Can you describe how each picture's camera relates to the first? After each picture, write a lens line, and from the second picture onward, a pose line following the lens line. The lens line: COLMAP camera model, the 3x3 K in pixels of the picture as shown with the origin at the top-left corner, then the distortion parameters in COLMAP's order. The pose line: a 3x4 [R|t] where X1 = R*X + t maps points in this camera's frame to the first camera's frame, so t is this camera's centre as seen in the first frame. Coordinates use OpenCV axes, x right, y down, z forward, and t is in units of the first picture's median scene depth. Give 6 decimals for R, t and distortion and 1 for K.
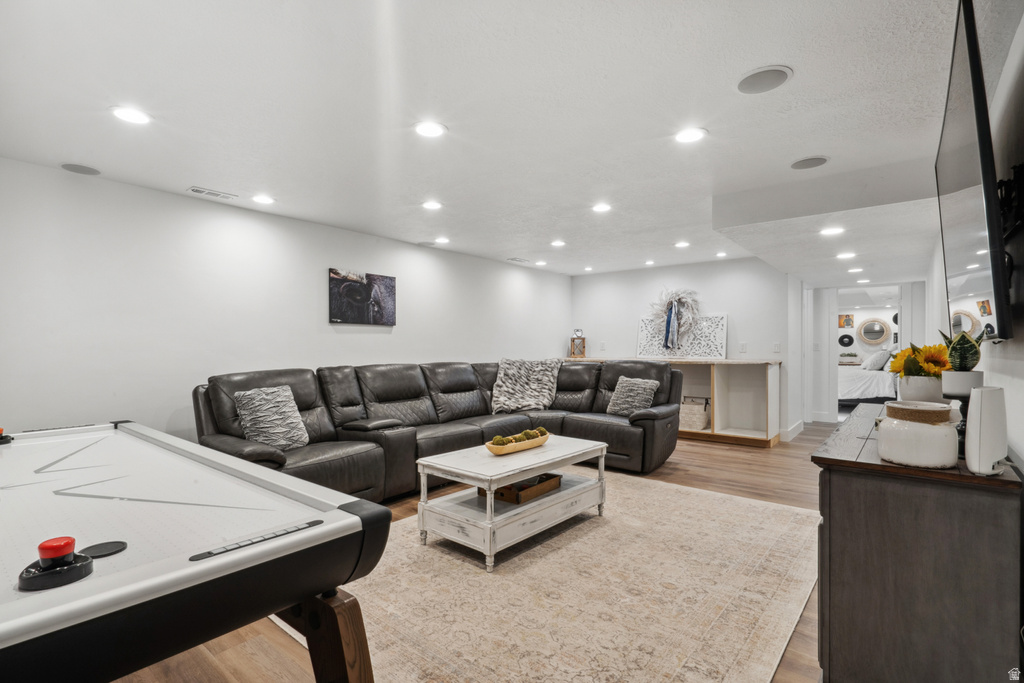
lens RADIAL K [[494.3, 0, 513.2], [0, 494.3, 349.2], [0, 0, 1]] dist [0.000519, 0.000086]
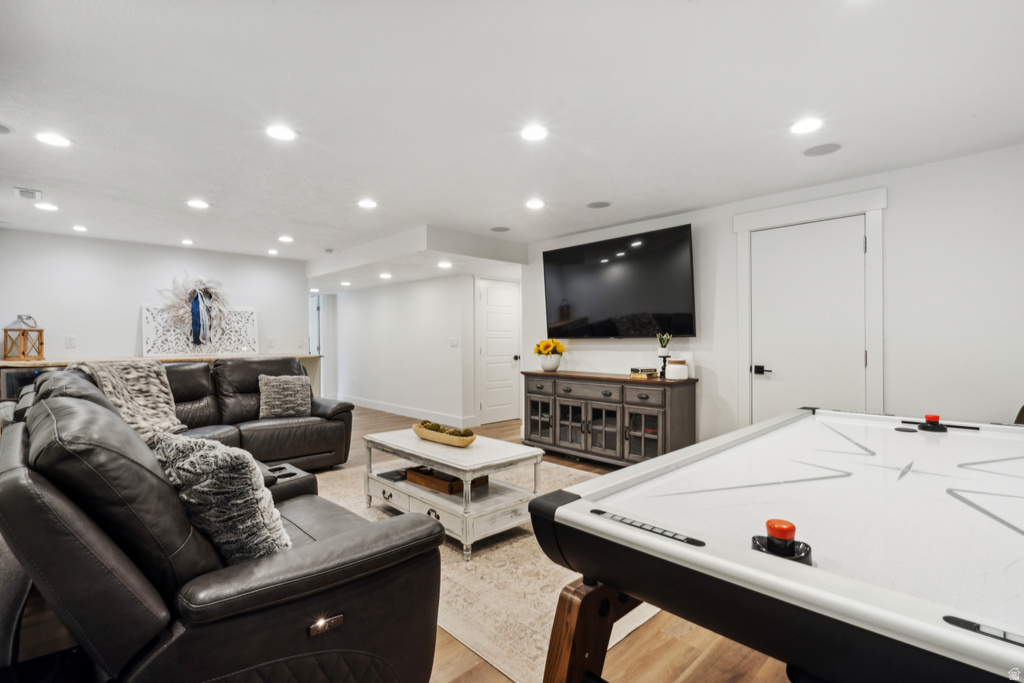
lens RADIAL K [[478.4, 0, 512.0], [0, 478.4, 341.5], [0, 0, 1]] dist [-0.008638, 0.000015]
pose [[0.116902, -0.000765, 0.993143, -0.528068], [0.010906, 0.999940, -0.000514, -0.000006], [-0.993084, 0.010891, 0.116903, 0.417442]]
